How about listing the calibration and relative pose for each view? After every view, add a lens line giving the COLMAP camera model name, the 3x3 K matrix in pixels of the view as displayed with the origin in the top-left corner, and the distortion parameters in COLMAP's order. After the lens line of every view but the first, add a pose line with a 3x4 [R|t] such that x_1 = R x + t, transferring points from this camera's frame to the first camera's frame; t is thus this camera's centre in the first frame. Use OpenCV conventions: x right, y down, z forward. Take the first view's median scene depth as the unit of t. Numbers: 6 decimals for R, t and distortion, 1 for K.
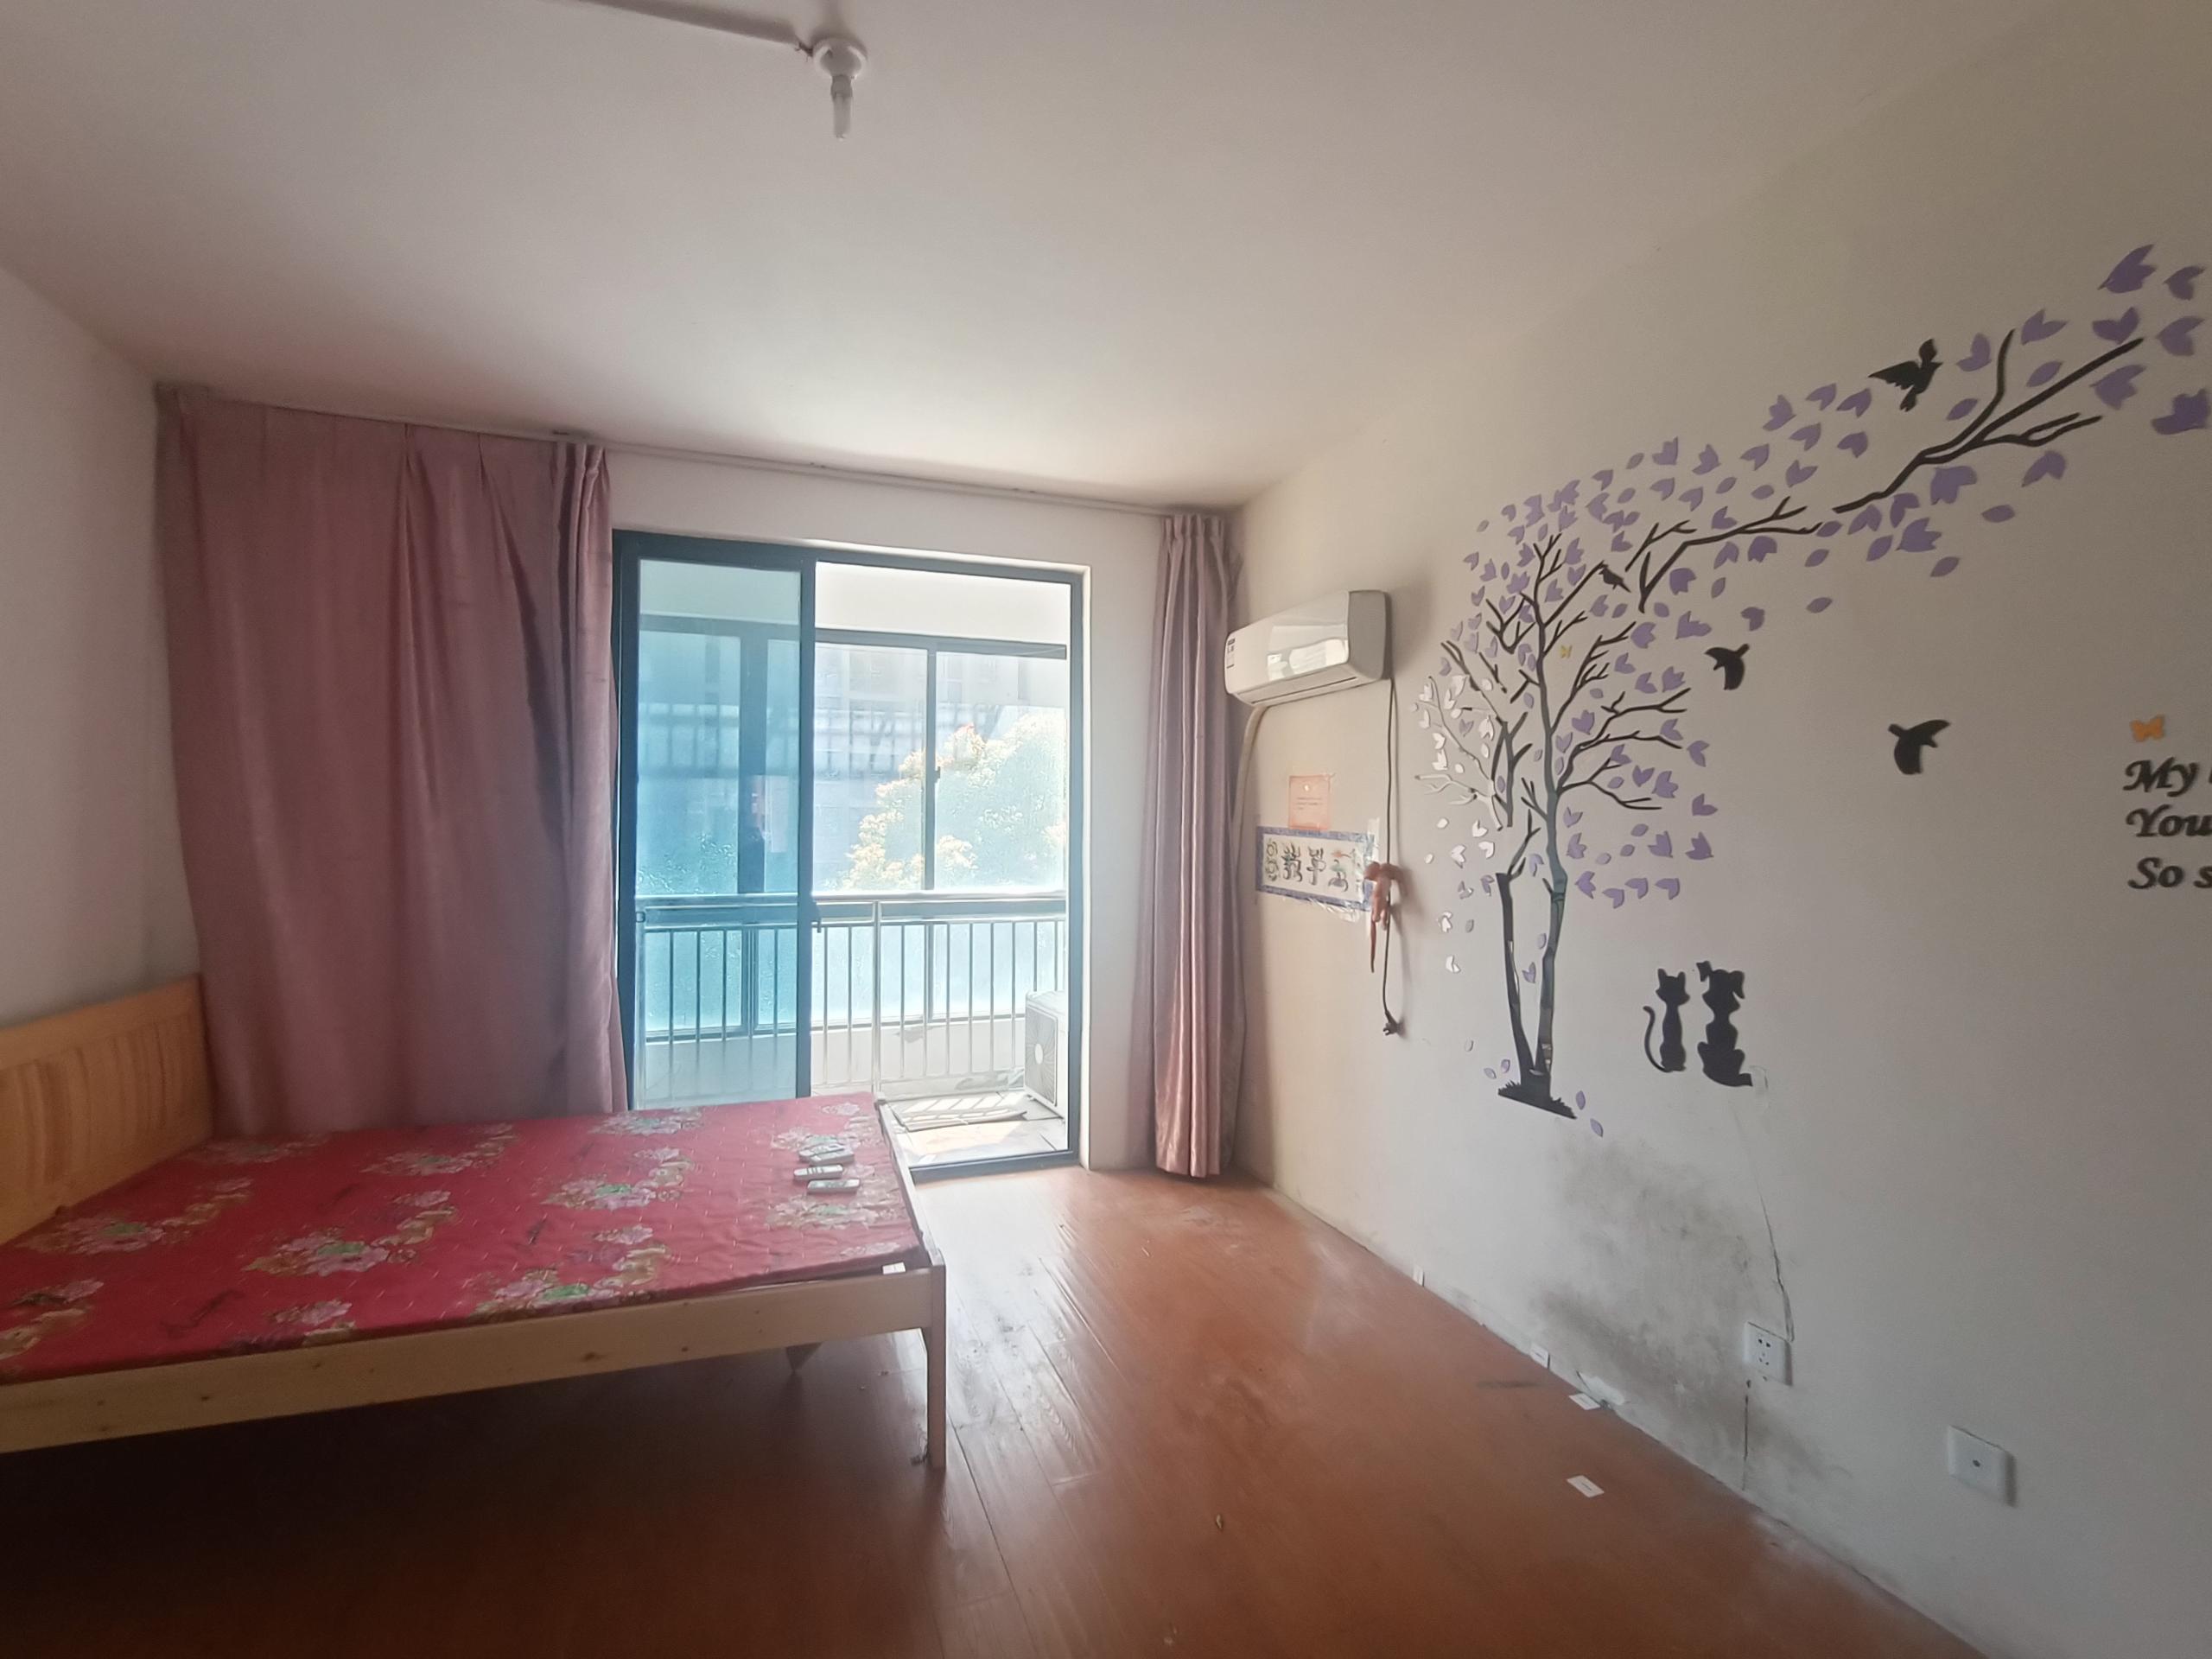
lens RADIAL K [[1009.2, 0, 1114.5], [0, 1009.2, 821.7], [0, 0, 1]] dist [0.002102, 0.000343]
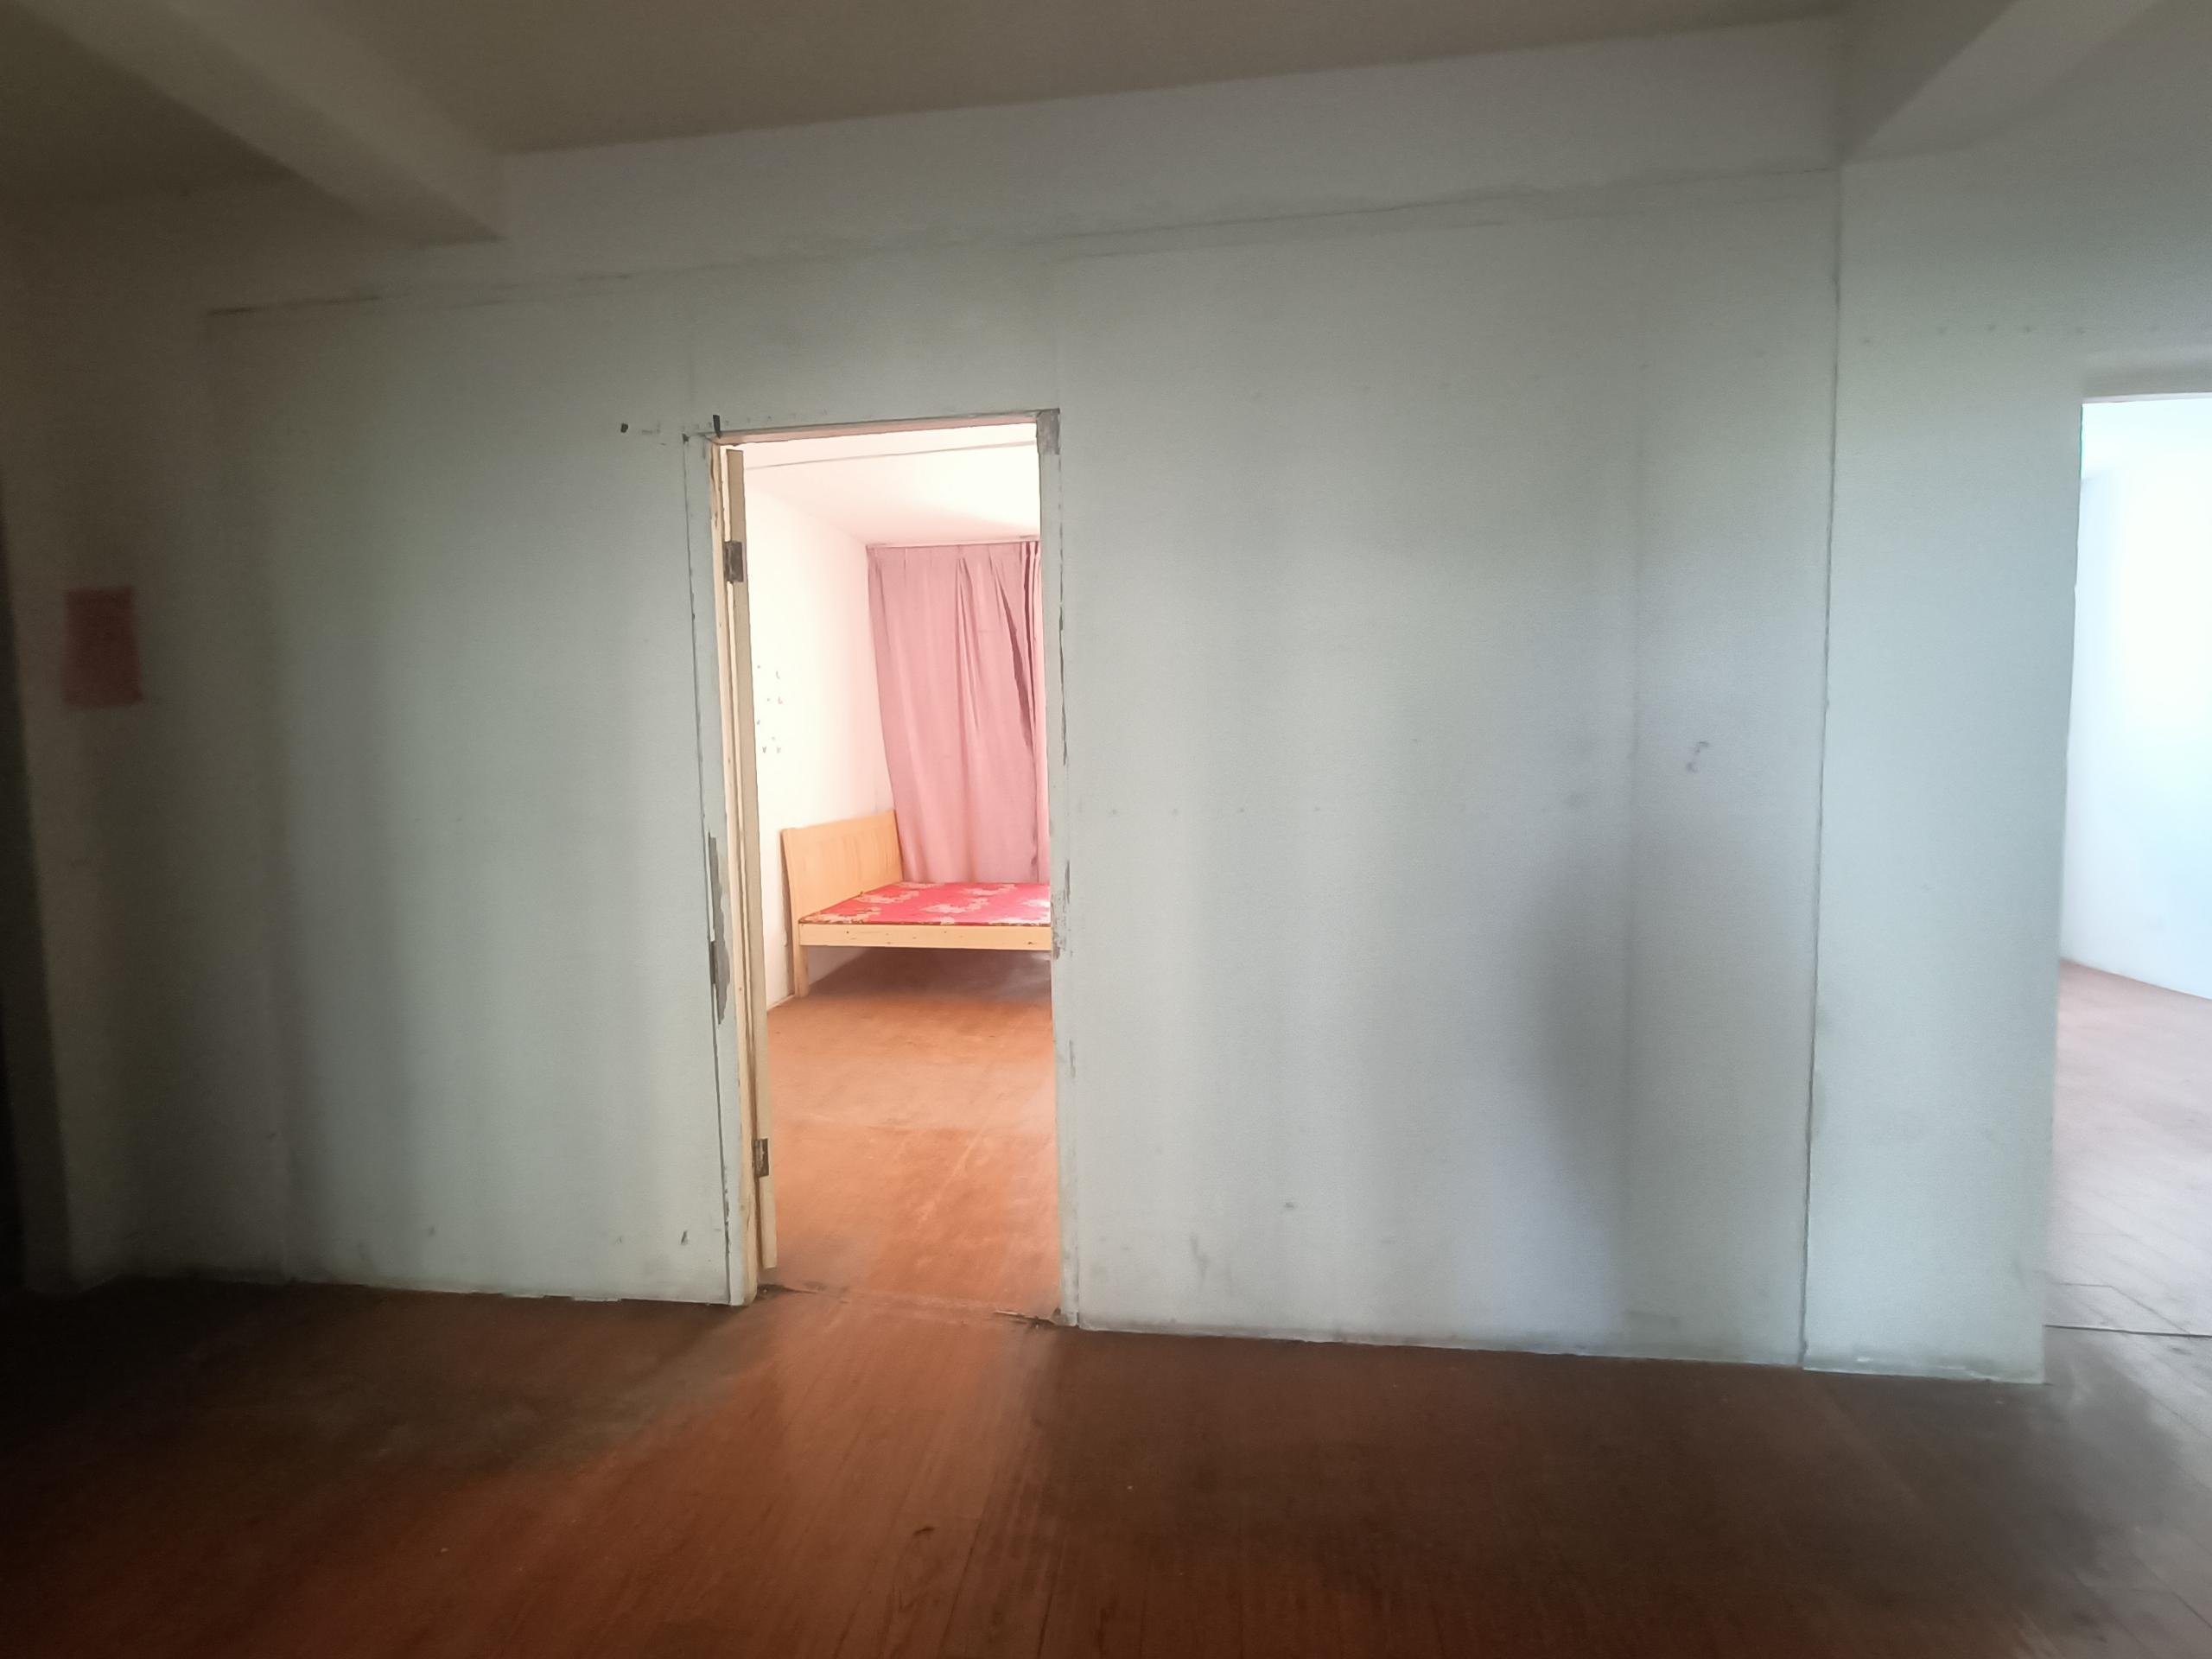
lens RADIAL K [[1009.2, 0, 1106.3], [0, 1009.2, 835.5], [0, 0, 1]] dist [0.002102, 0.000343]
pose [[0.881324, 0.017188, -0.472201, 0.629358], [0.030636, 0.995157, 0.093403, 0.012828], [0.471519, -0.096784, 0.876529, -0.826798]]
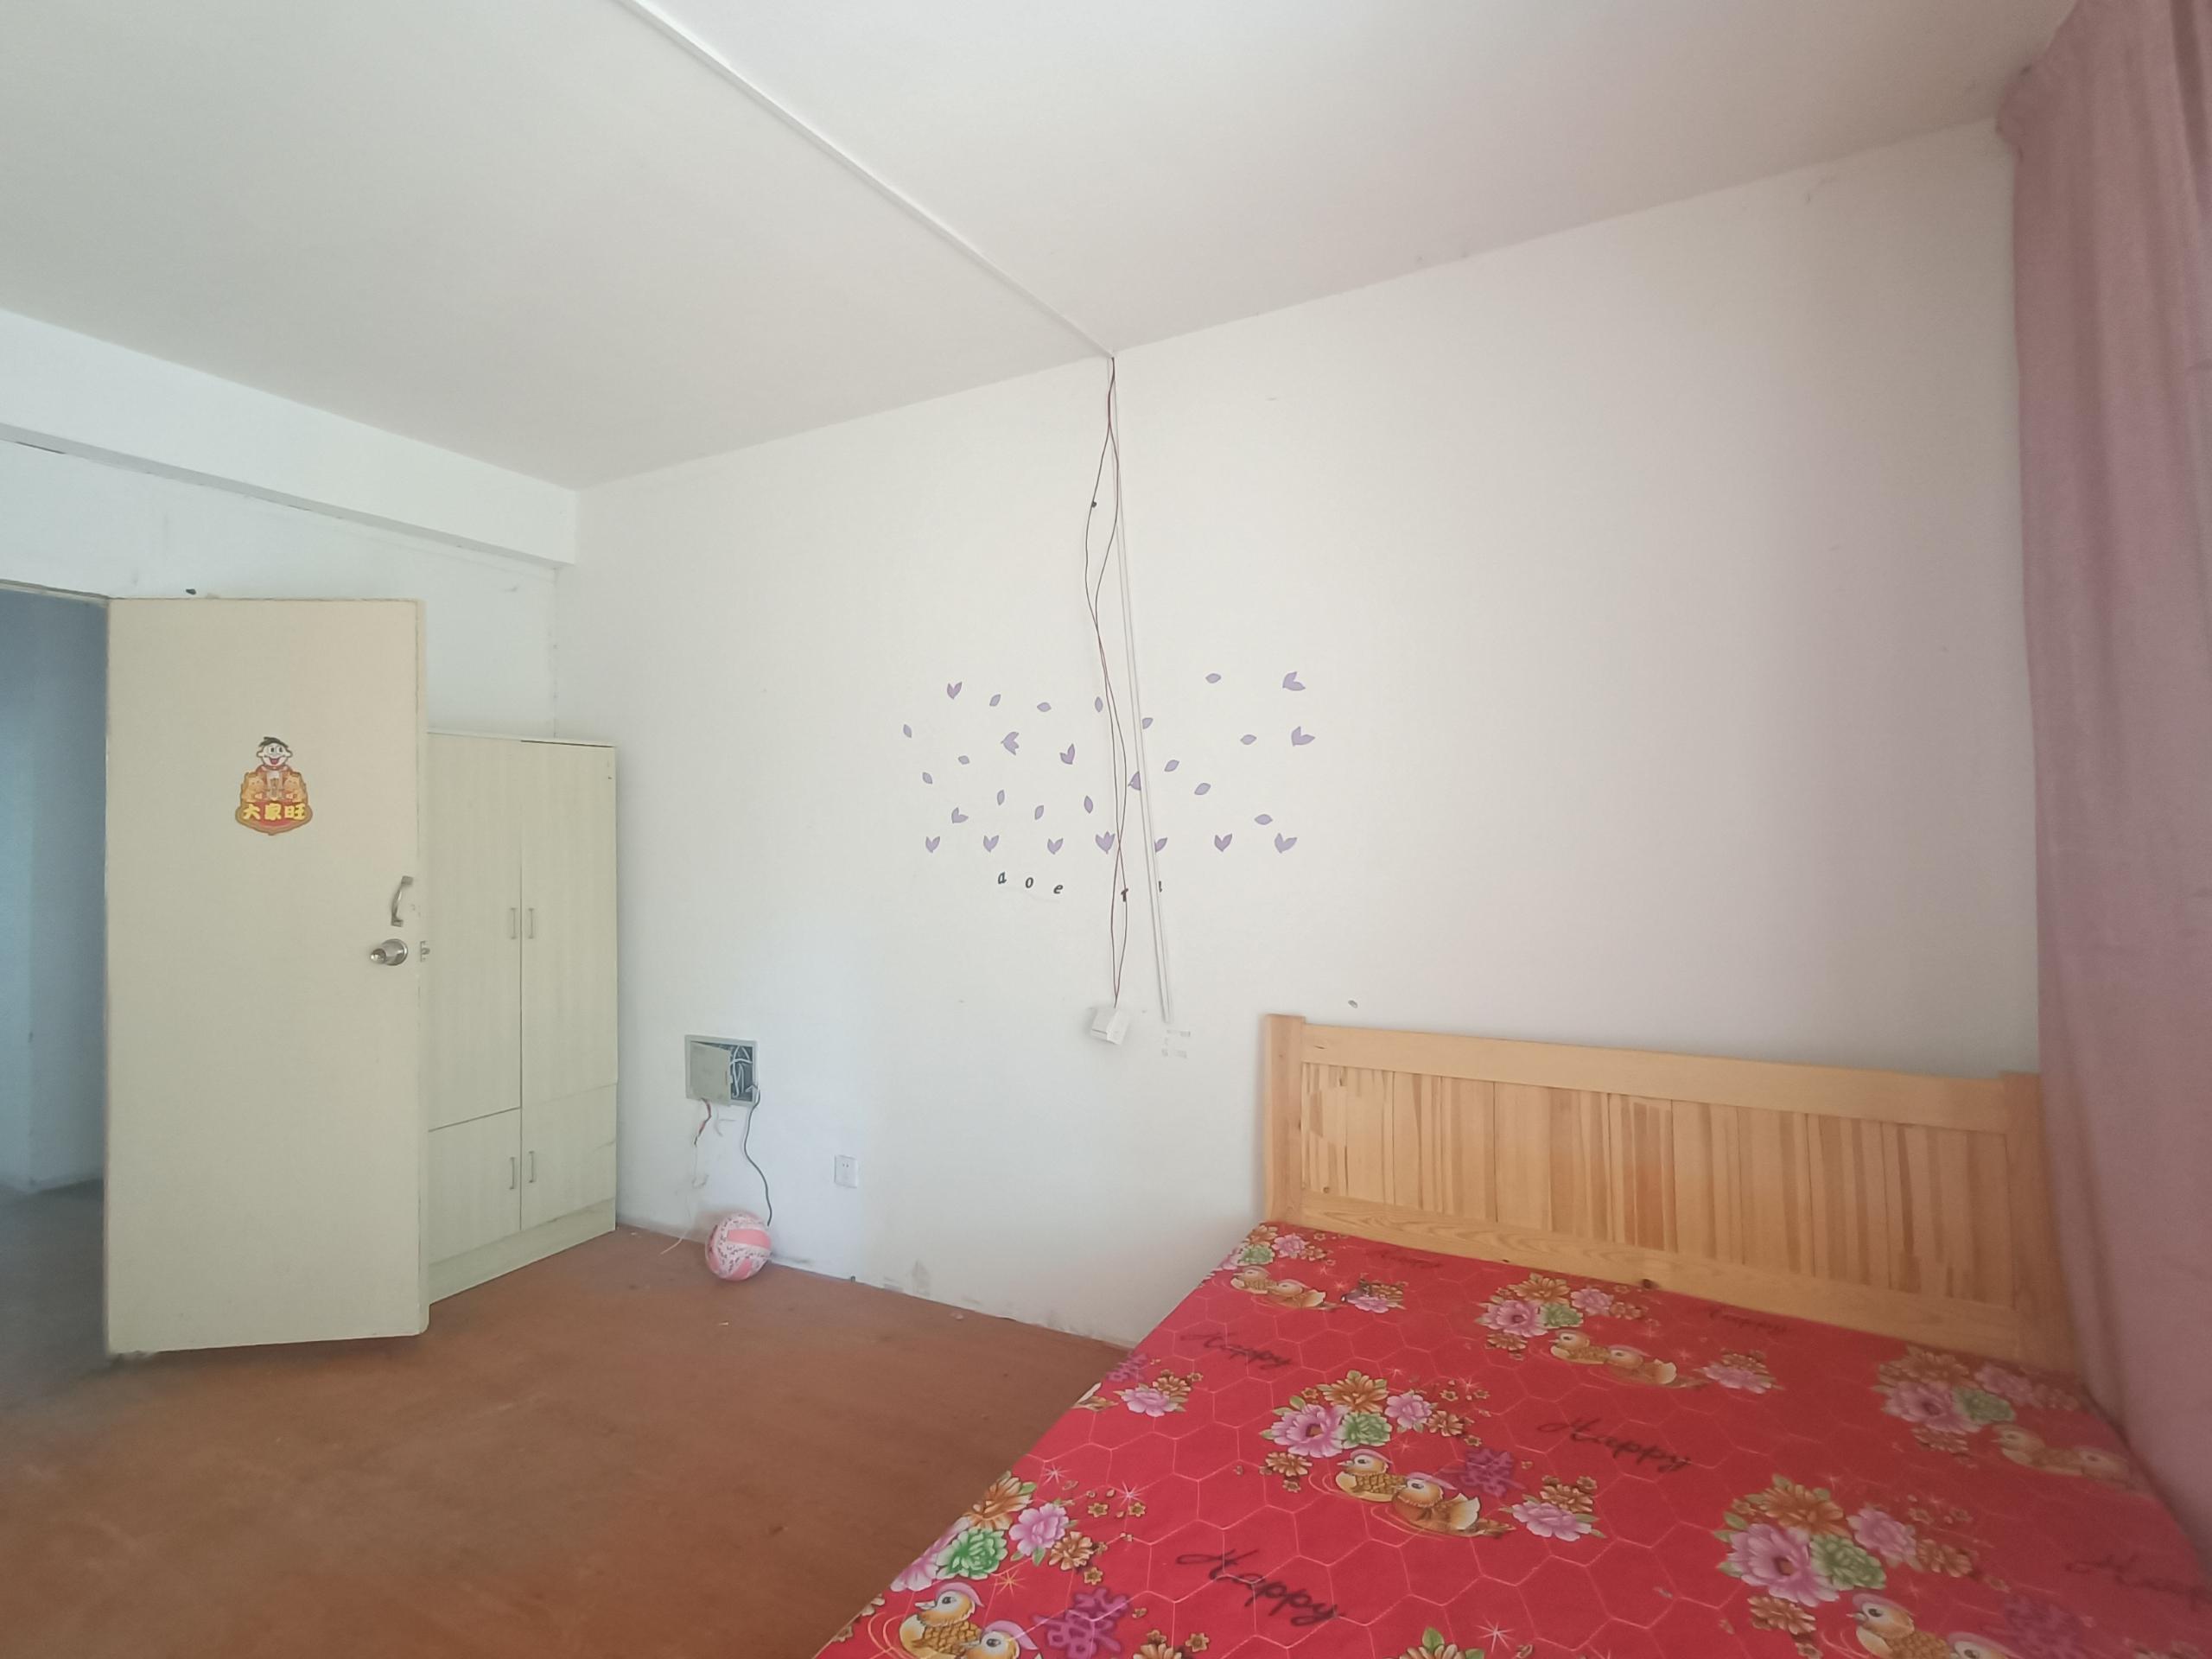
lens RADIAL K [[1009.2, 0, 1105.7], [0, 1009.2, 826.7], [0, 0, 1]] dist [0.002102, 0.000343]
pose [[-0.758963, 0.000778, -0.651133, -0.145039], [0.022707, 0.999423, -0.025273, 0.015412], [0.650737, -0.033966, -0.758543, 1.208900]]
